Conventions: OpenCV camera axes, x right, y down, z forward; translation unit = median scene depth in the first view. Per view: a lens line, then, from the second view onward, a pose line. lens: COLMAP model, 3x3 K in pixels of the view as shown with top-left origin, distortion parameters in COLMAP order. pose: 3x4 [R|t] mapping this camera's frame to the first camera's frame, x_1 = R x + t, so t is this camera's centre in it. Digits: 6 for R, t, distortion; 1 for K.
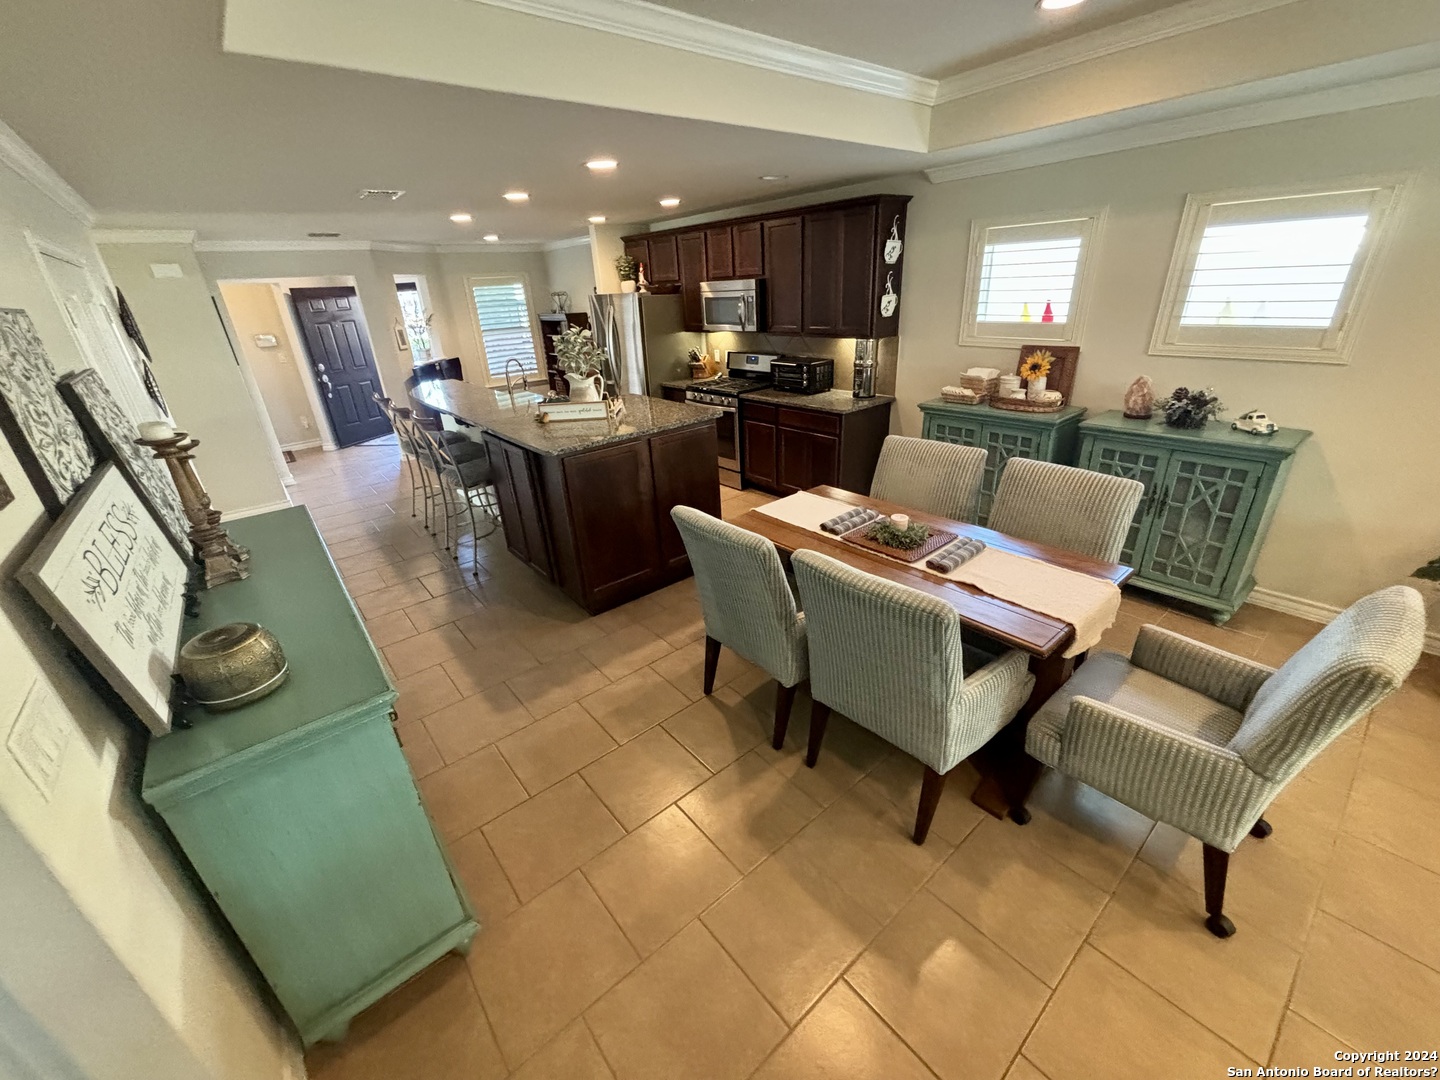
lens RADIAL K [[577.3, 0, 723.9], [0, 577.3, 539.9], [0, 0, 1]] dist [0.002782, 0.000339]
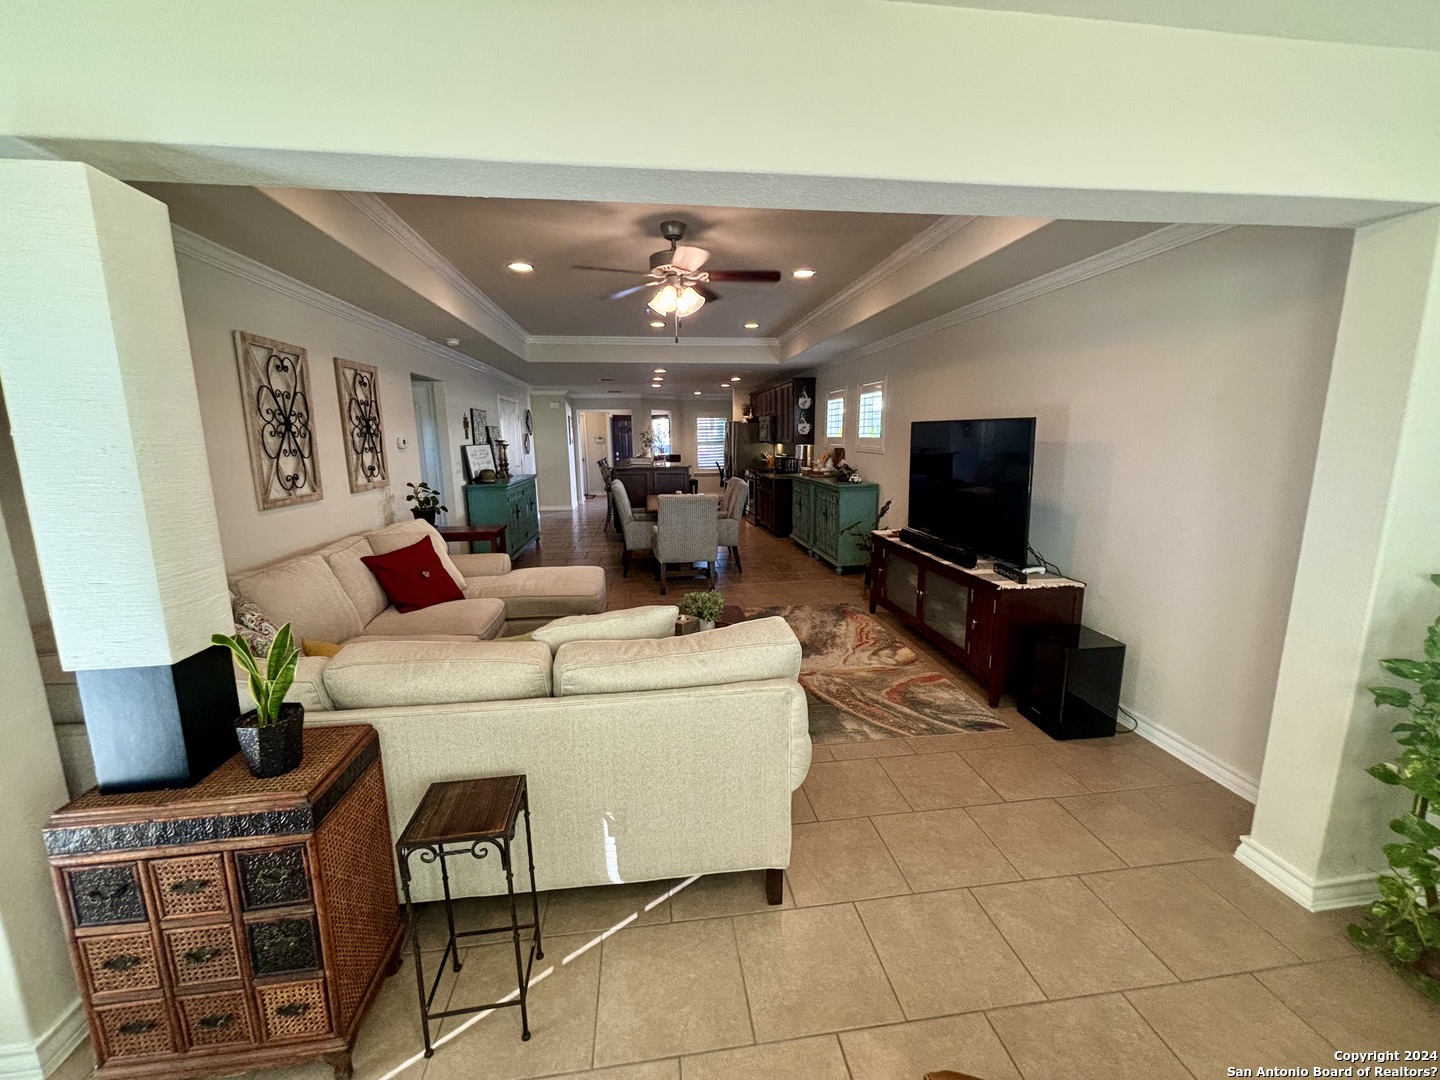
lens RADIAL K [[577.3, 0, 723.9], [0, 577.3, 539.9], [0, 0, 1]] dist [0.002782, 0.000339]
pose [[0.844219, 0.141452, -0.516996, 1.011755], [-0.254678, 0.954572, -0.154697, 0.289439], [0.471628, 0.262266, 0.841893, -0.598534]]
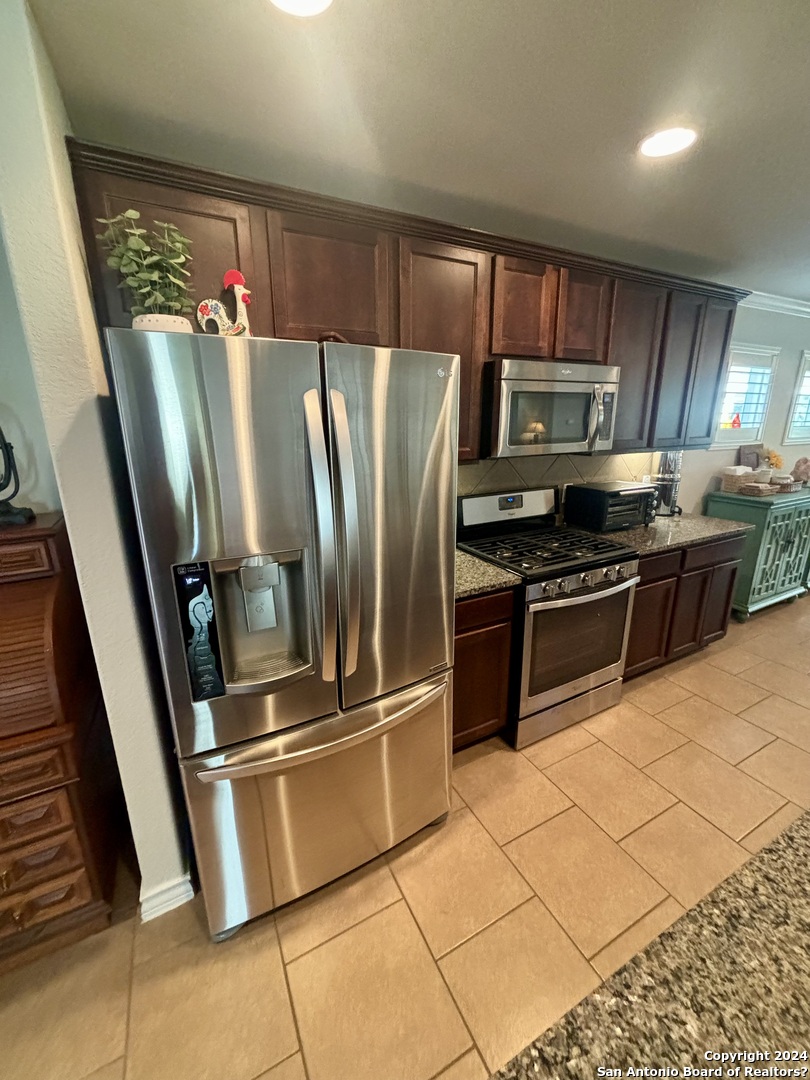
lens RADIAL K [[437.0, 0, 407.6], [0, 437.0, 537.9], [0, 0, 1]] dist [0.001797, 0.000451]
pose [[0.216645, -0.206284, 0.954207, -0.663925], [0.397030, 0.911556, 0.106921, -0.602864], [-0.891870, 0.355685, 0.279385, 1.610322]]
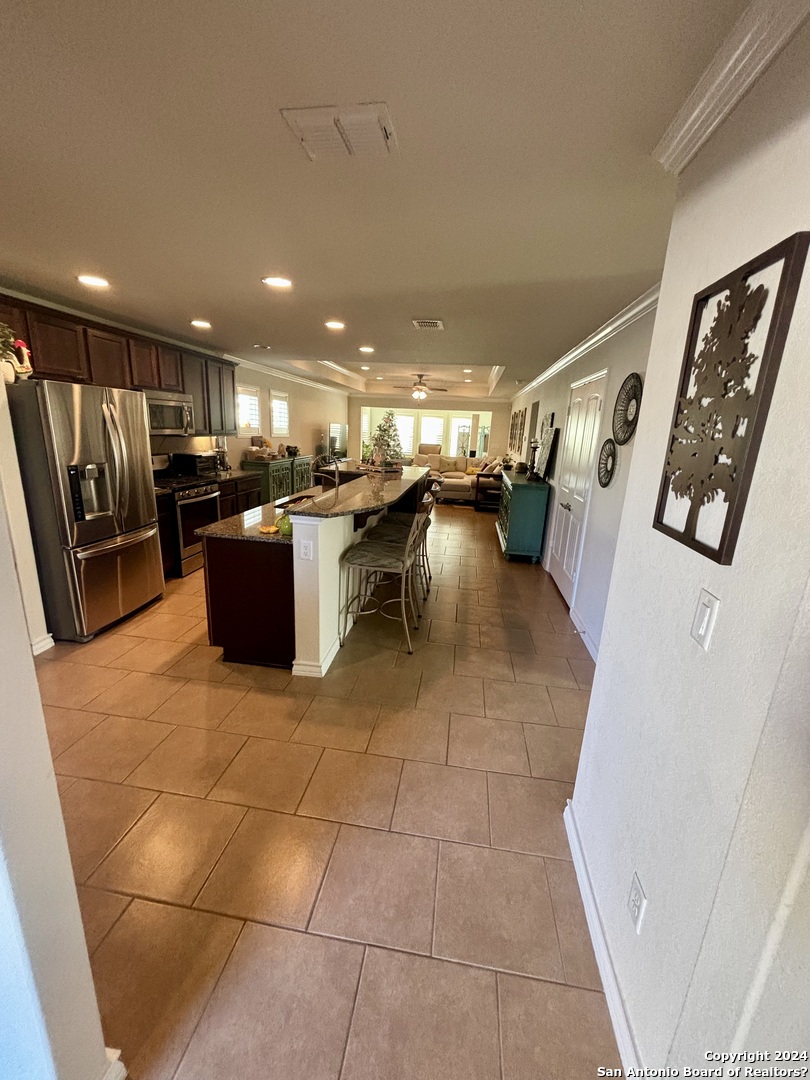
lens RADIAL K [[433.0, 0, 404.1], [0, 433.0, 538.9], [0, 0, 1]] dist [0.002782, 0.000339]
pose [[-0.664046, -0.164338, 0.729408, -1.464682], [0.297319, 0.837062, 0.459269, -0.689469], [-0.686035, 0.521843, -0.506987, 1.898682]]
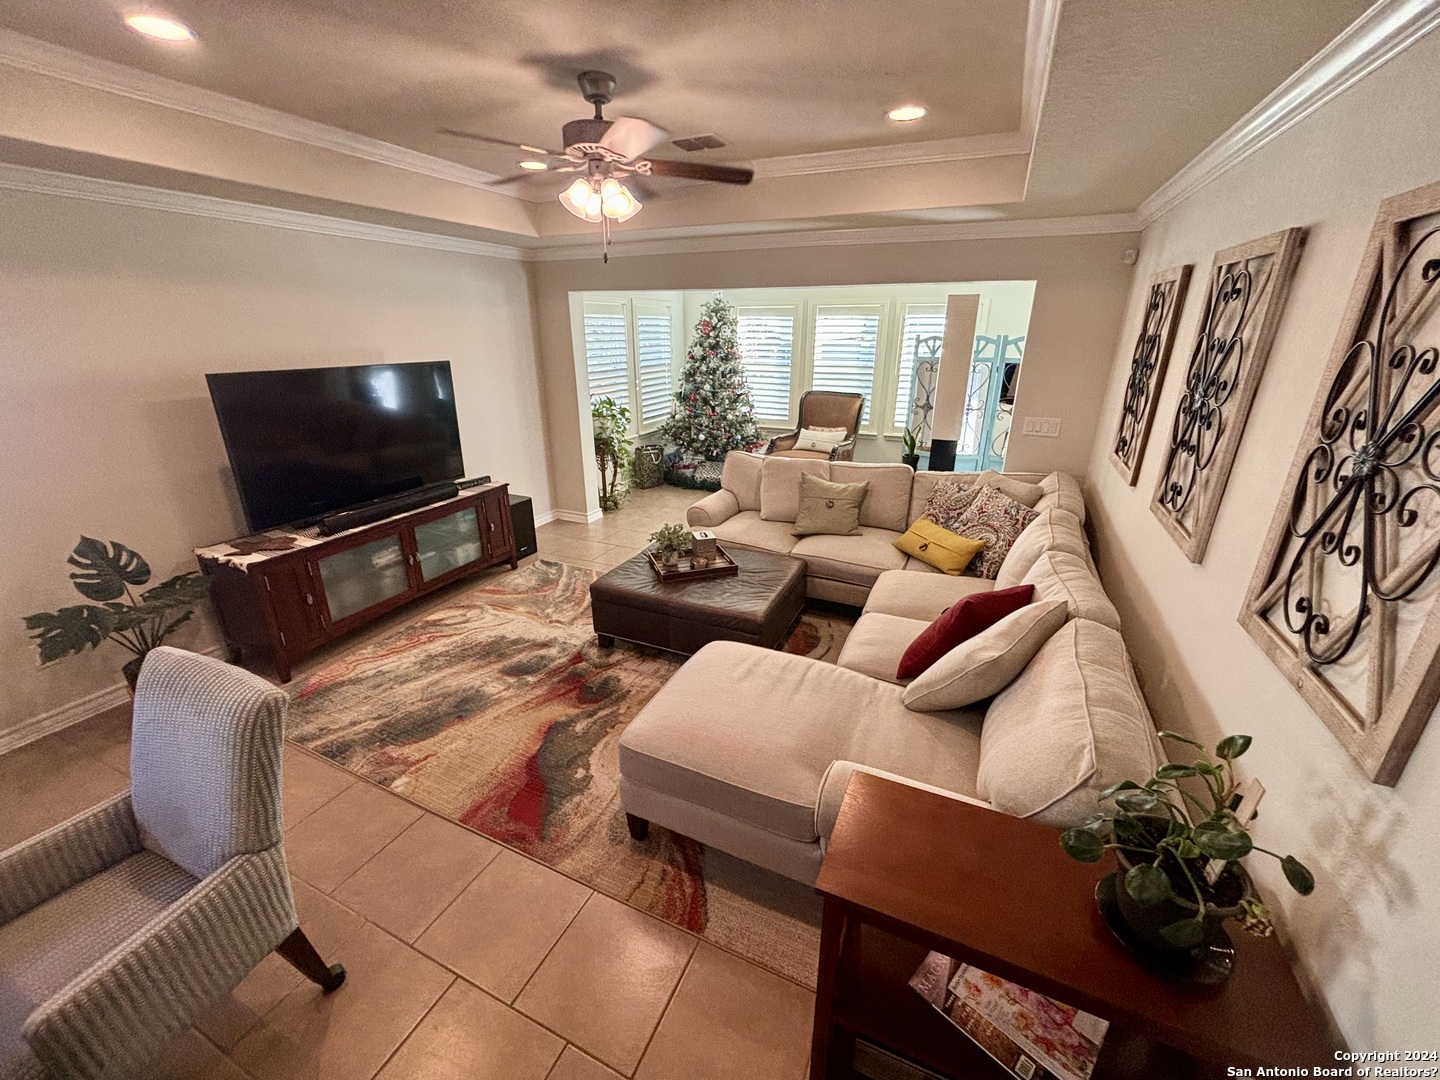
lens RADIAL K [[577.3, 0, 723.9], [0, 577.3, 539.9], [0, 0, 1]] dist [0.002782, 0.000339]
pose [[-0.430557, -0.265101, 0.862753, -0.033068], [0.387001, 0.809336, 0.441820, -0.045483], [-0.815384, 0.524115, -0.245871, 0.107305]]
